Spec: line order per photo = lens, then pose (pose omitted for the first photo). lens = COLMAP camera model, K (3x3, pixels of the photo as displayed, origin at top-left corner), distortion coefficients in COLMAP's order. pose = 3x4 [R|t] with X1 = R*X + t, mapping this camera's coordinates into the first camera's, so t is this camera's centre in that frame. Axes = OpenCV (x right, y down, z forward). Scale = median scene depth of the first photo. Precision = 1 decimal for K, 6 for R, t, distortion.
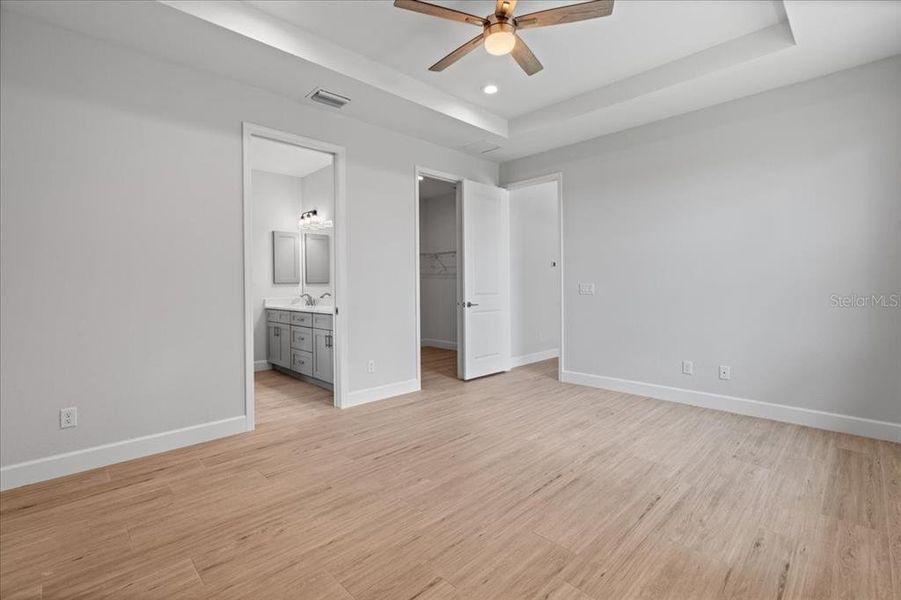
lens RADIAL K [[410.0, 0, 450.8], [0, 410.0, 292.4], [0, 0, 1]] dist [0.001659, 0.000250]
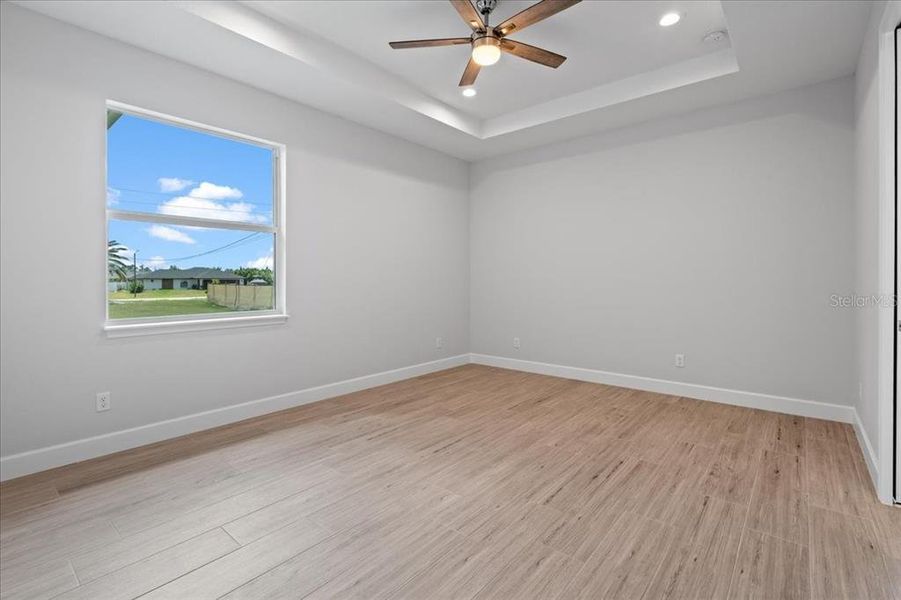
lens RADIAL K [[410.0, 0, 450.8], [0, 410.0, 292.4], [0, 0, 1]] dist [0.001659, 0.000250]
pose [[-0.995140, 0.012628, -0.097657, 0.328088], [0.007657, 0.998664, 0.051110, -0.039264], [0.098172, 0.050113, -0.993907, 2.090693]]
